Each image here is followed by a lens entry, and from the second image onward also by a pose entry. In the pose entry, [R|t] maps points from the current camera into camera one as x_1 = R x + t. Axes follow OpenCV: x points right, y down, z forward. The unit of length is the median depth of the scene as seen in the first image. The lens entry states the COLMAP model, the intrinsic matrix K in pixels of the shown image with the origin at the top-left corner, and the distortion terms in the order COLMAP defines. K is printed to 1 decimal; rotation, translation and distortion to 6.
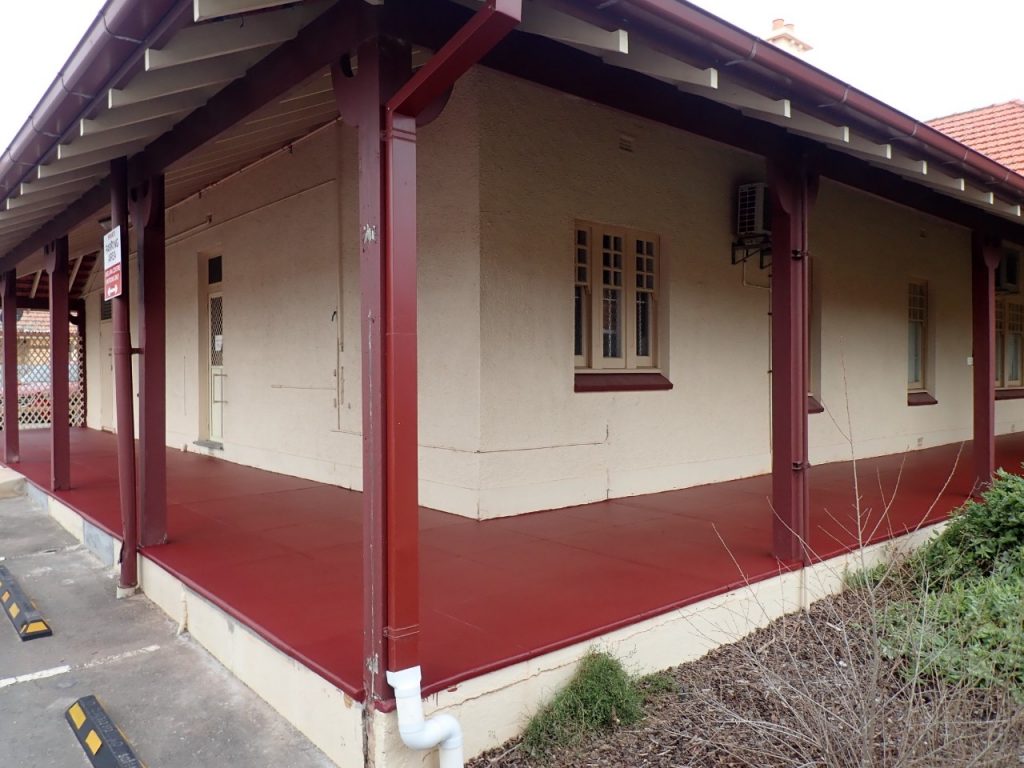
lens RADIAL K [[762.6, 0, 510.3], [0, 762.6, 381.8], [0, 0, 1]] dist [0.004180, -0.000108]
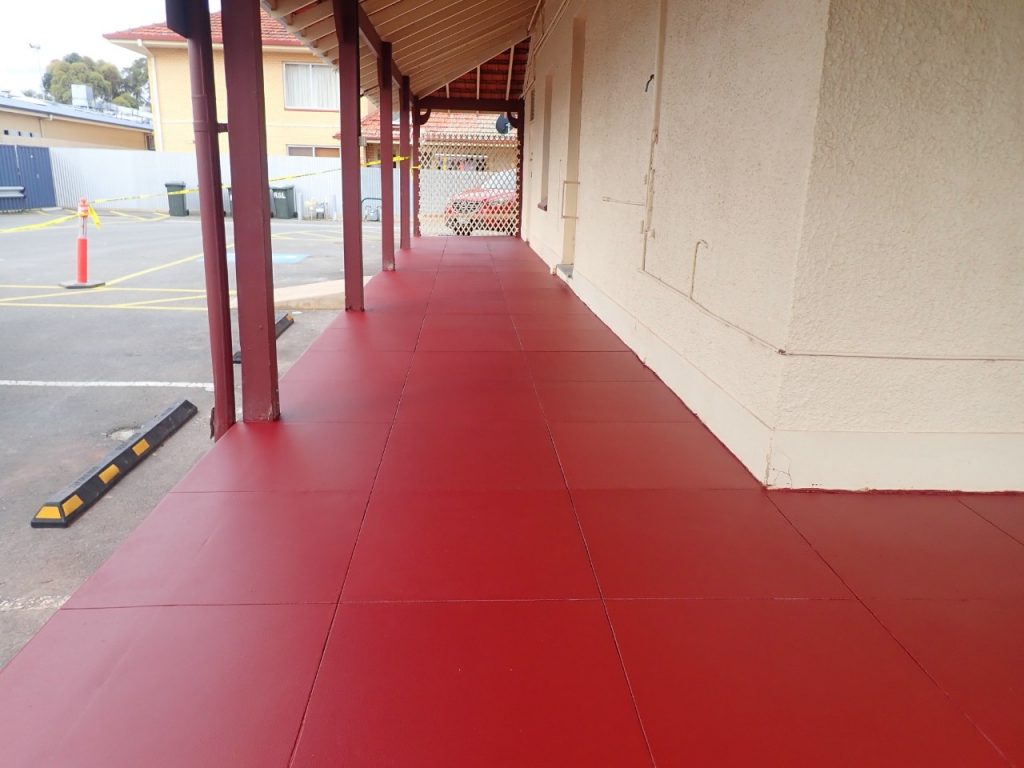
lens RADIAL K [[762.6, 0, 512.1], [0, 762.6, 385.8], [0, 0, 1]] dist [0.004180, -0.000108]
pose [[0.791110, 0.181229, -0.584210, 0.041061], [-0.037919, 0.967793, 0.248874, 0.000381], [0.610497, -0.174734, 0.772503, 0.207931]]
